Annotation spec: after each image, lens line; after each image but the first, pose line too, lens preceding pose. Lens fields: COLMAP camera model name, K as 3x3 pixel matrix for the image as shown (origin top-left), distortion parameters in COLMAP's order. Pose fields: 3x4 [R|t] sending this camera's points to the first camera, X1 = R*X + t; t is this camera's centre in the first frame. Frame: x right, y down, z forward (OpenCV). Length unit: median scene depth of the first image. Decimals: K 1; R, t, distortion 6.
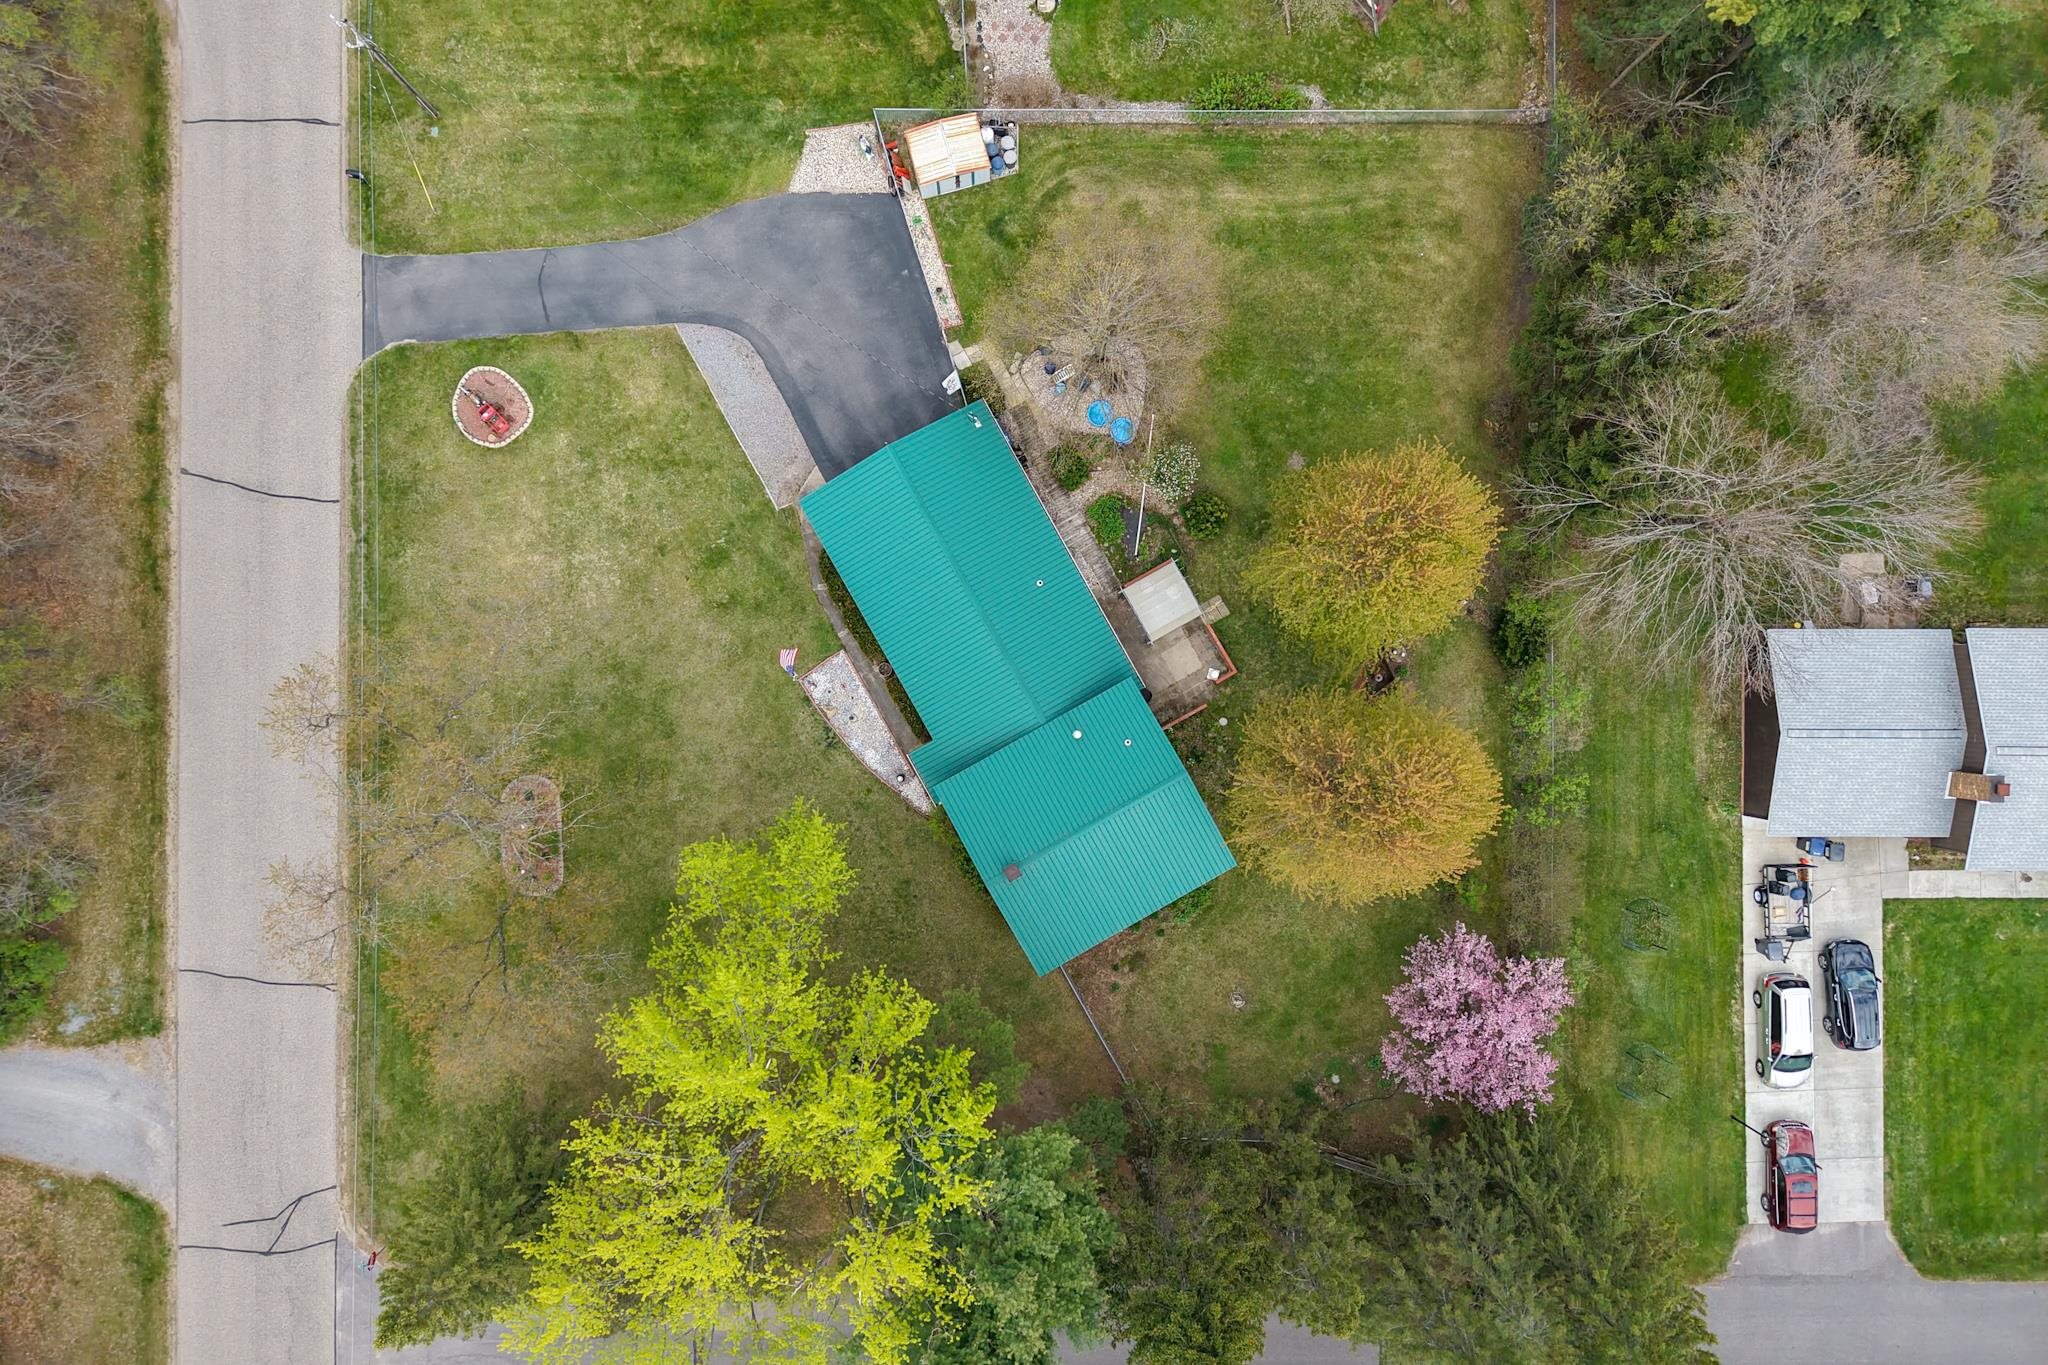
lens RADIAL K [[1375.8, 0, 1036.0], [0, 1375.8, 675.2], [0, 0, 1]] dist [0.023693, -0.025586]
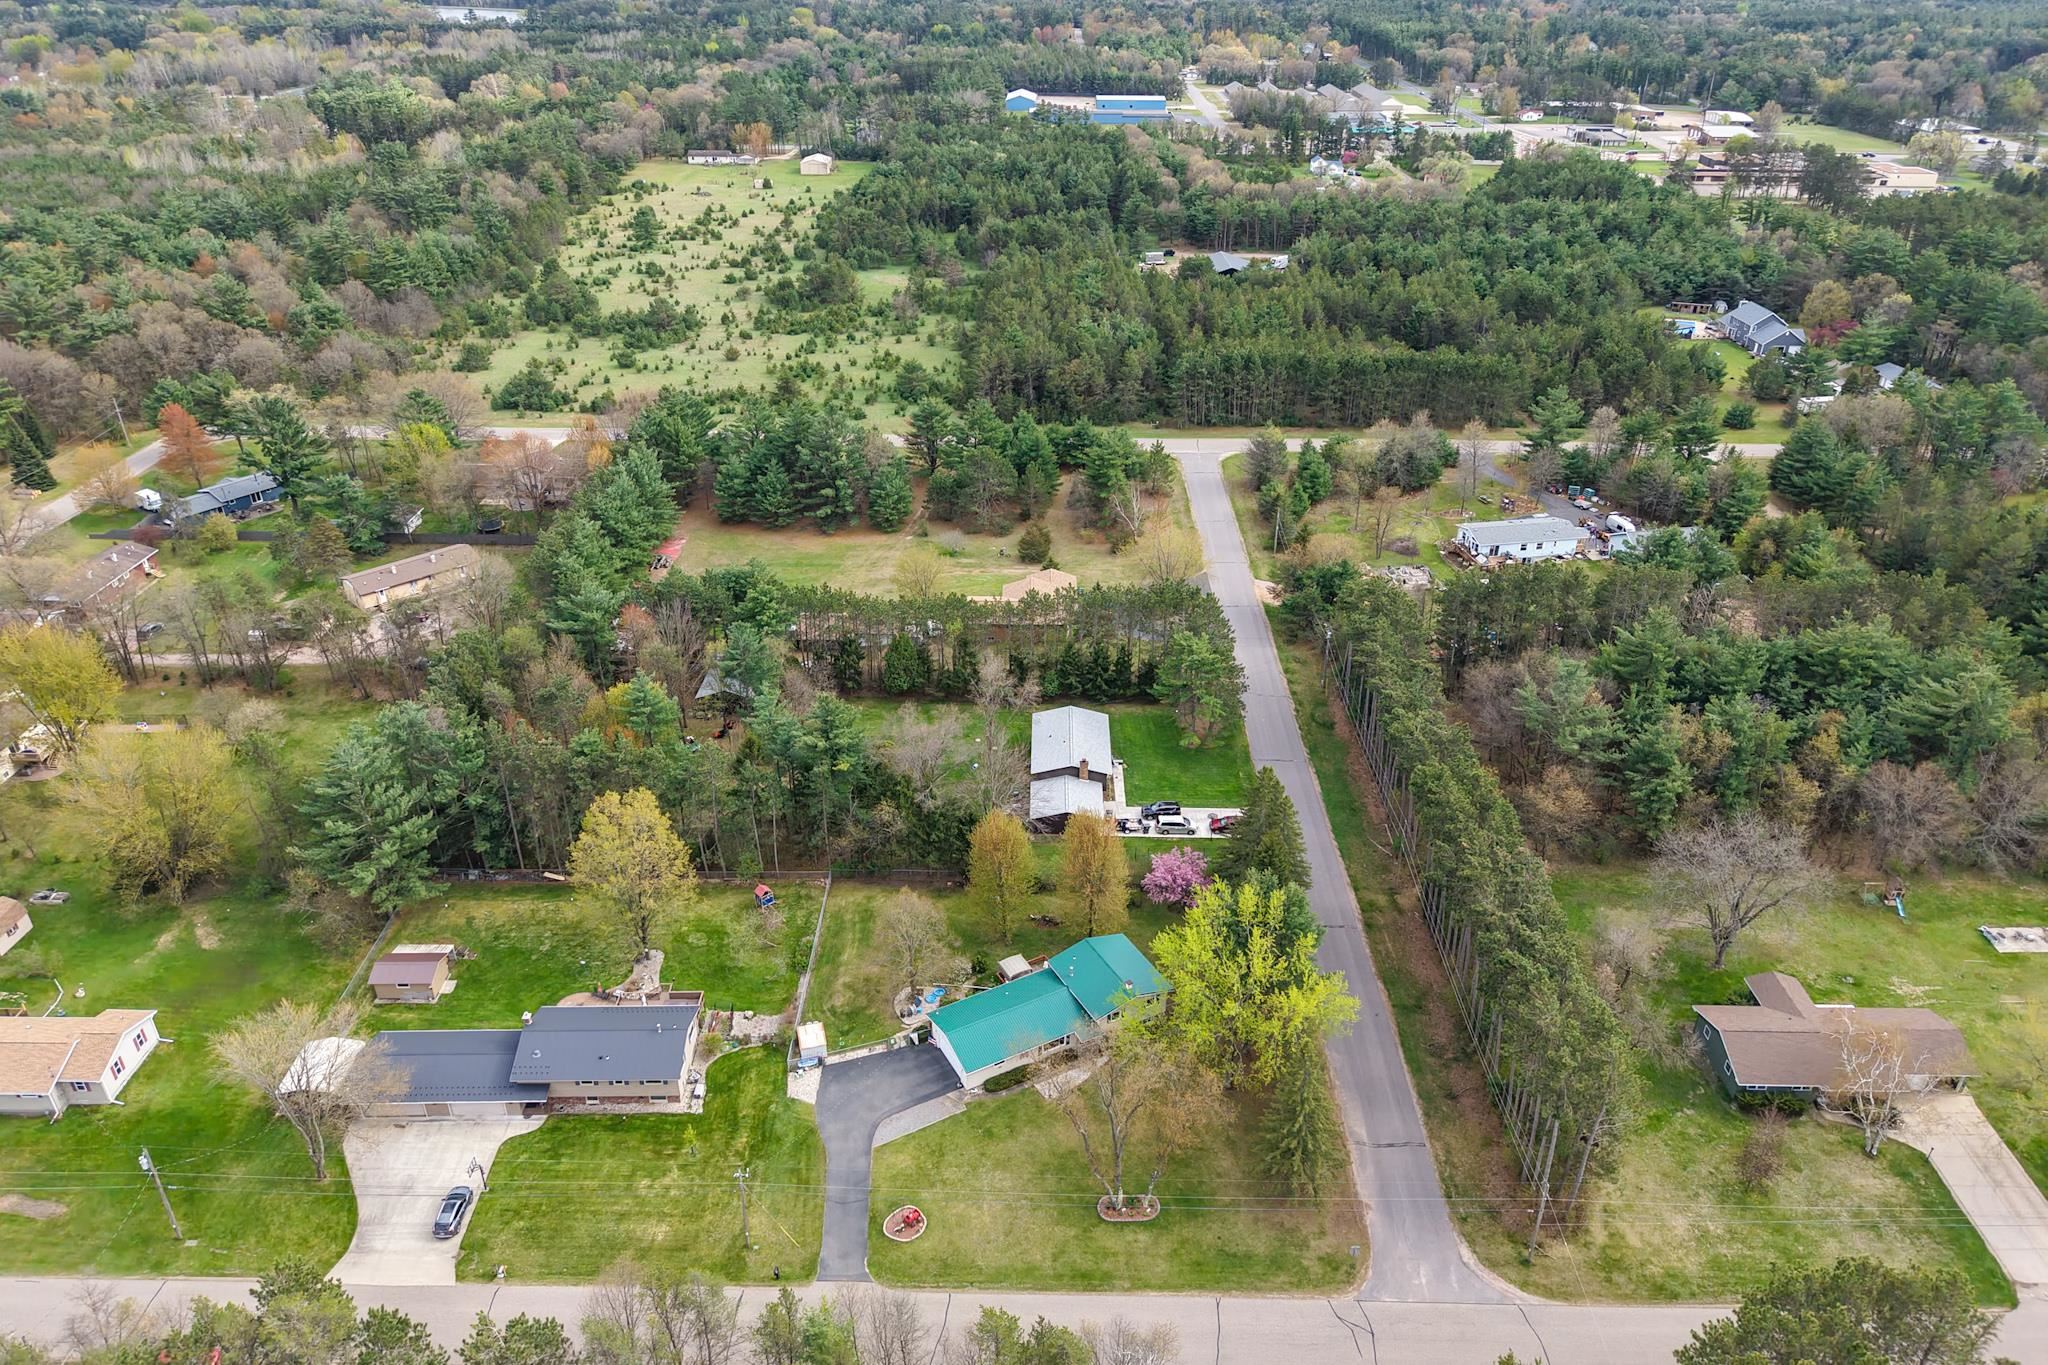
lens RADIAL K [[1375.8, 0, 1036.0], [0, 1375.8, 675.2], [0, 0, 1]] dist [0.023693, -0.025586]
pose [[0.005651, -0.499569, 0.866256, -1.667446], [0.999981, 0.000578, -0.006190, -0.001893], [0.002591, 0.866274, 0.499562, -0.610934]]
